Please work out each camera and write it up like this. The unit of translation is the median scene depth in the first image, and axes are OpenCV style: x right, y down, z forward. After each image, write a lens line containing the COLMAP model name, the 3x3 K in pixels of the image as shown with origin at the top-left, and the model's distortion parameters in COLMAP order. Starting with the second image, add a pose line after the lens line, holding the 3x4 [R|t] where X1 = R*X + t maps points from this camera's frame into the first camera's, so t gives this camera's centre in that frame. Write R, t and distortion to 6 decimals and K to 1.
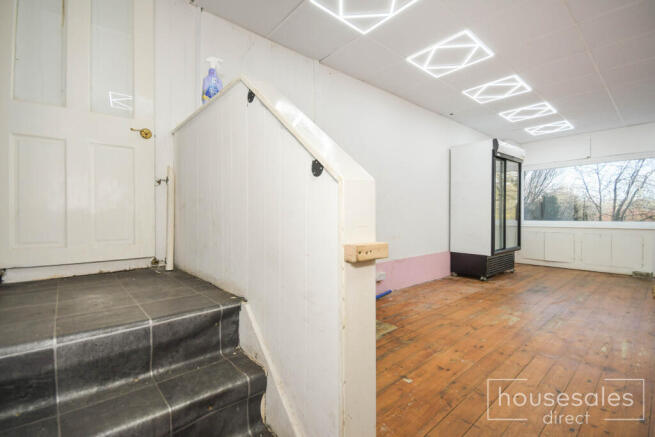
lens RADIAL K [[292.0, 0, 329.0], [0, 292.0, 217.8], [0, 0, 1]] dist [-0.002708, -0.000172]
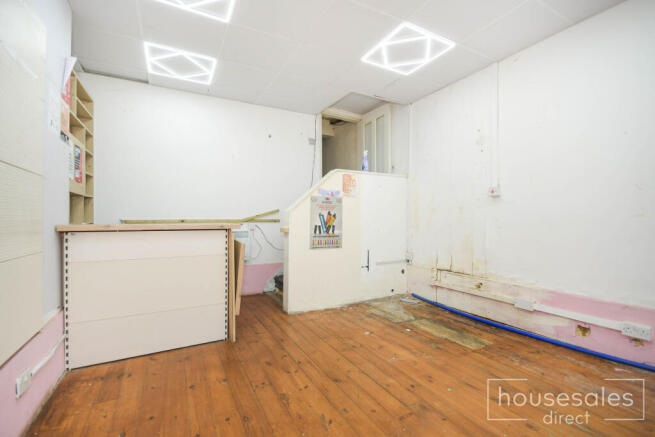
lens RADIAL K [[292.0, 0, 329.2], [0, 292.0, 219.6], [0, 0, 1]] dist [-0.002708, -0.000172]
pose [[-0.229648, -0.005597, -0.973258, 1.444674], [-0.005561, 0.999975, -0.004438, -0.012328], [0.973258, 0.004393, -0.229674, 0.936994]]
